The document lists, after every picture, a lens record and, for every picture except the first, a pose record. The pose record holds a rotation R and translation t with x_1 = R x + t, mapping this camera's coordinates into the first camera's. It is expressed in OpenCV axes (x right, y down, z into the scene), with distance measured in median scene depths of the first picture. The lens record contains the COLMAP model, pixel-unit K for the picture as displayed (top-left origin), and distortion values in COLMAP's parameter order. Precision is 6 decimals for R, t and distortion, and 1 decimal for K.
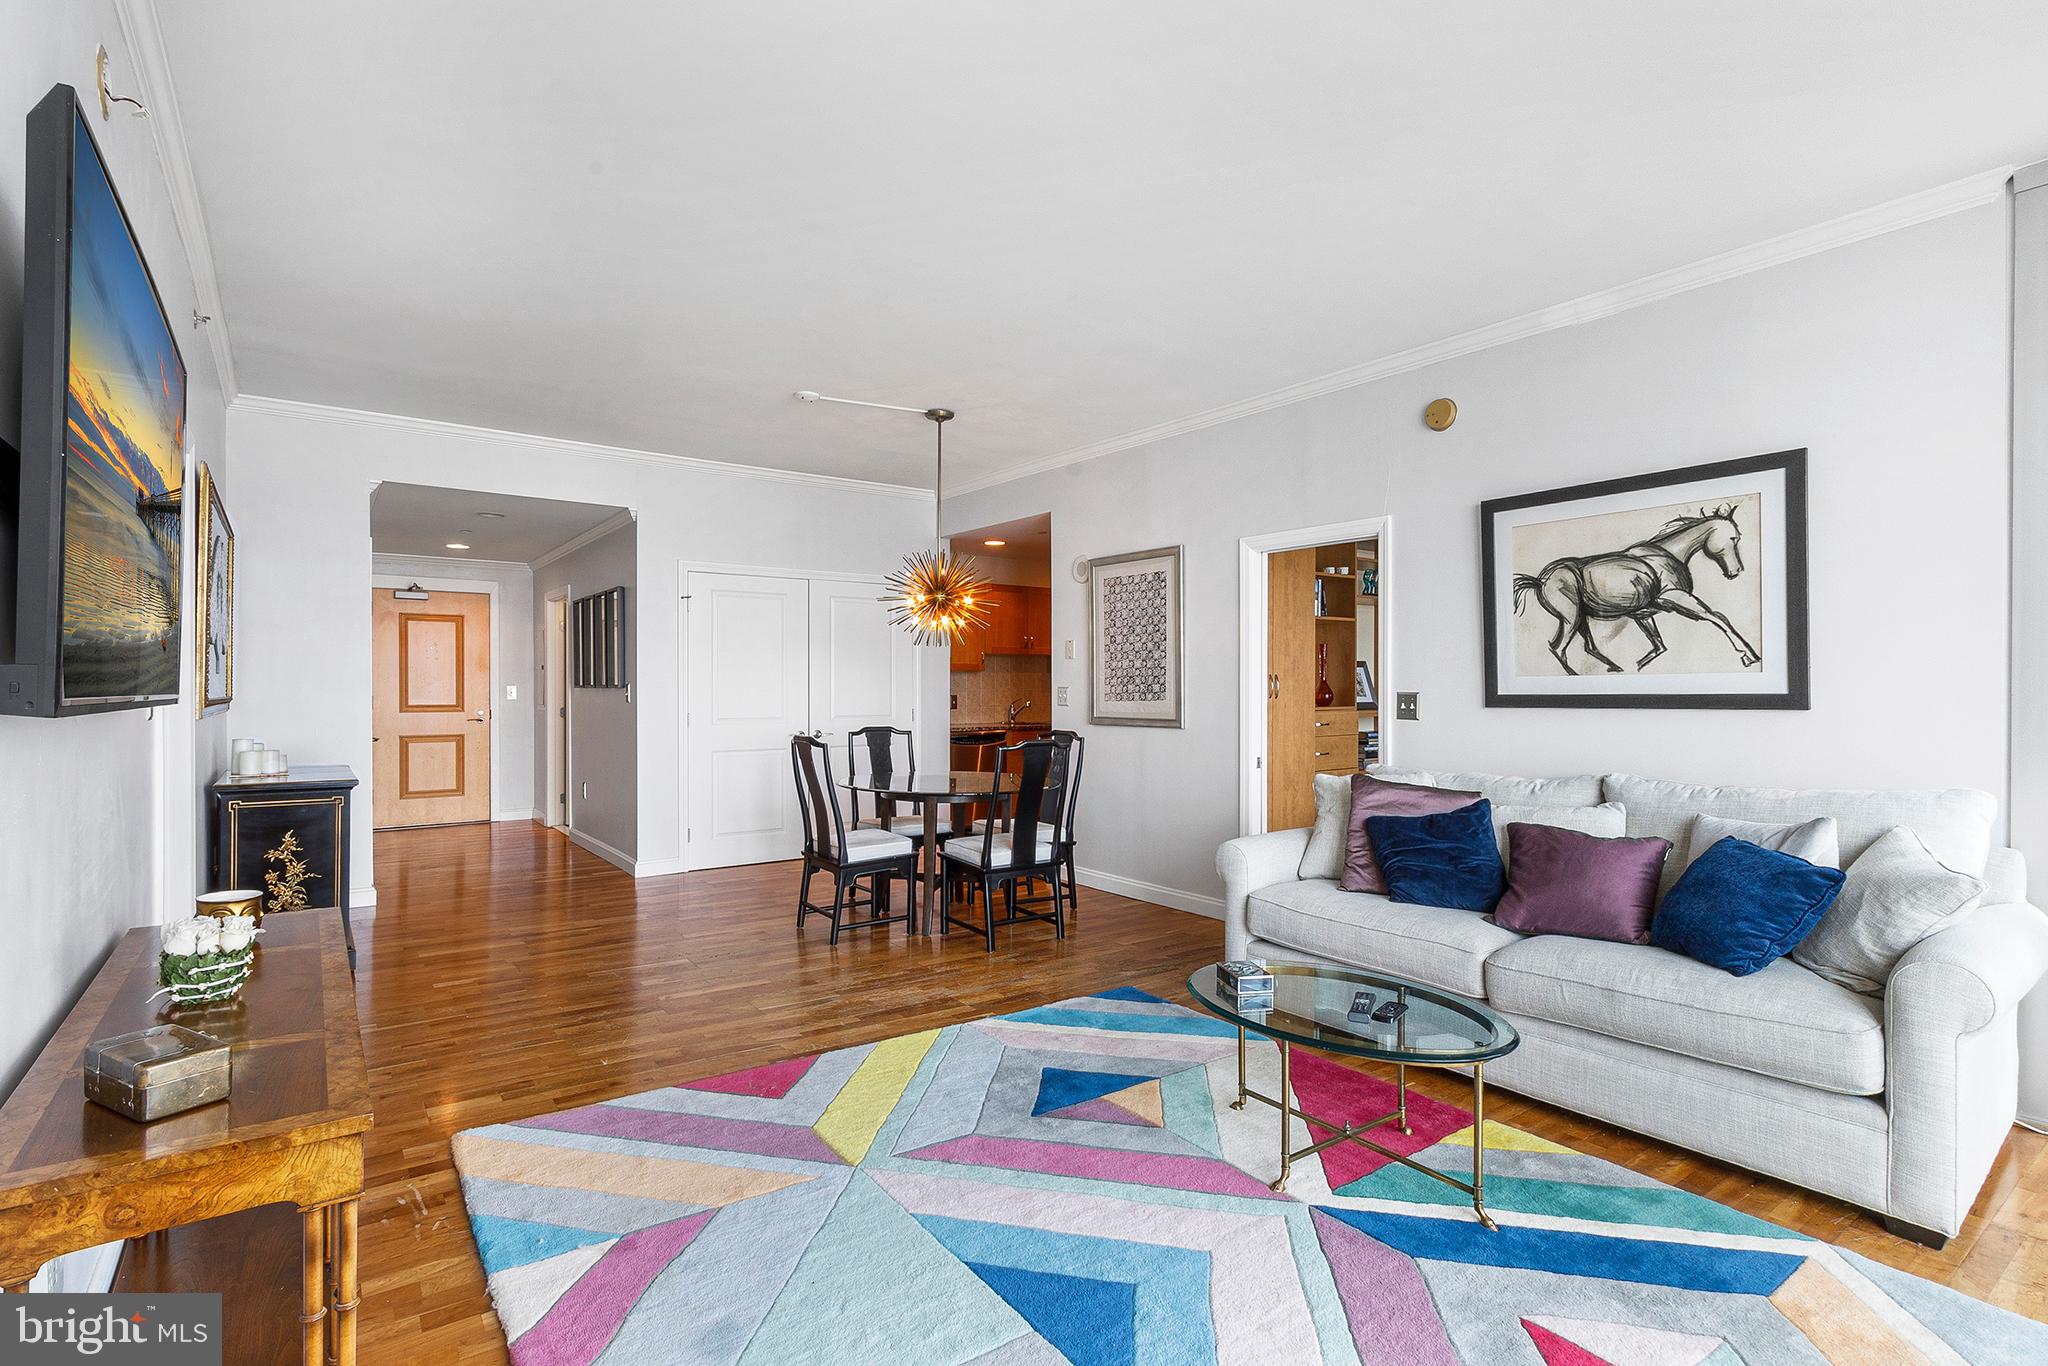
lens RADIAL K [[977.9, 0, 1024.0], [0, 977.9, 694.5], [0, 0, 1]] dist [0.002780, 0.000073]
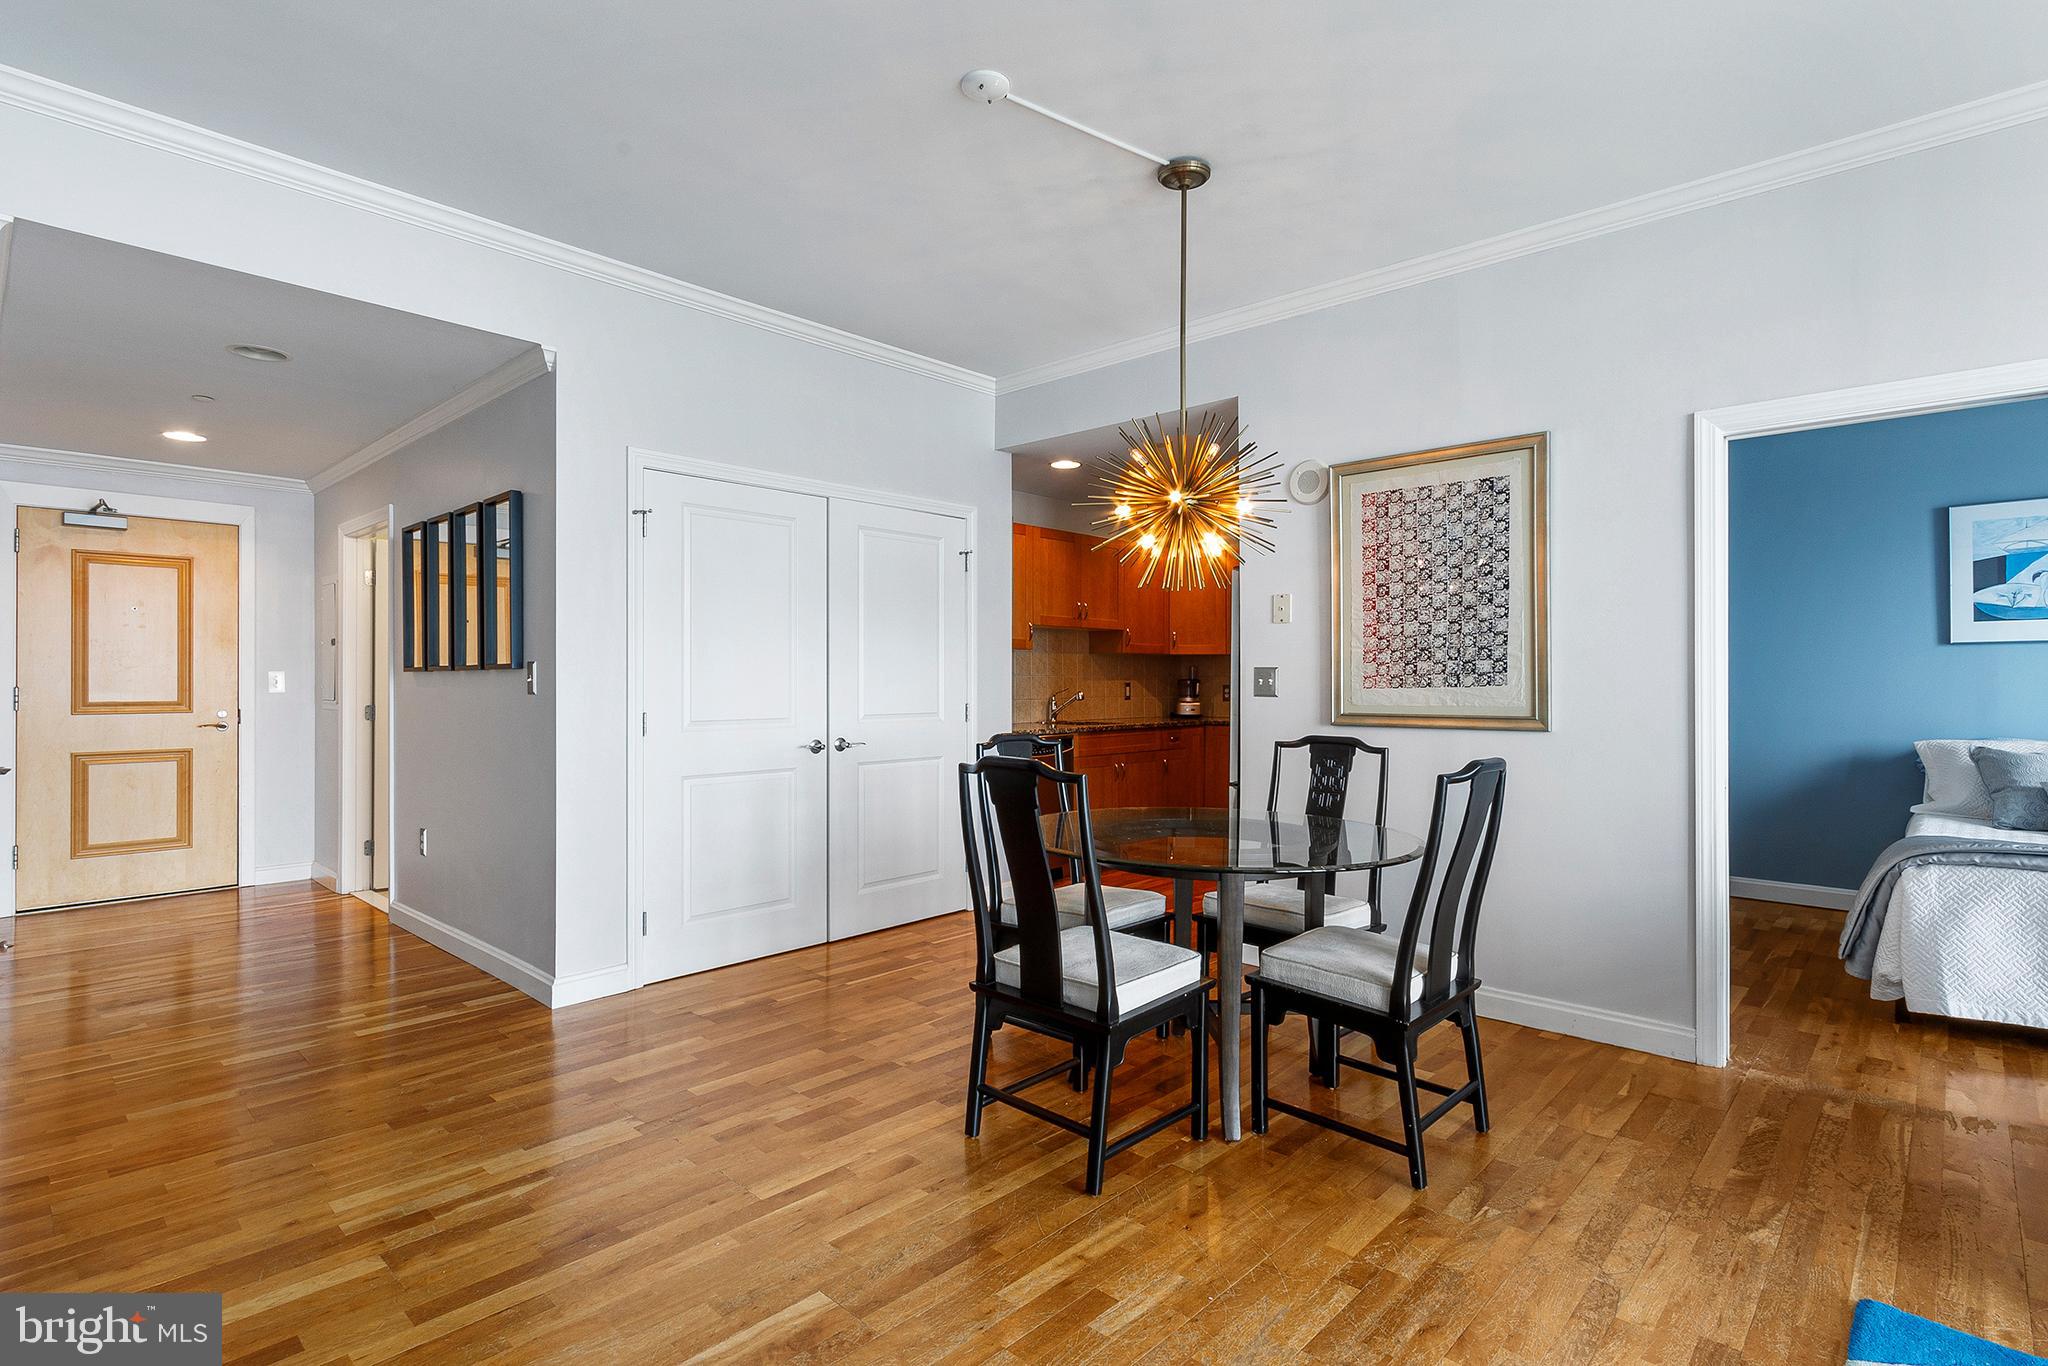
lens RADIAL K [[995.5, 0, 1028.0], [0, 995.5, 679.1], [0, 0, 1]] dist [0.003927, -0.000444]
pose [[0.982494, -0.001501, 0.186287, -0.371639], [0.003247, 0.999954, -0.009067, 0.008745], [-0.186265, 0.009513, 0.982454, 0.612100]]
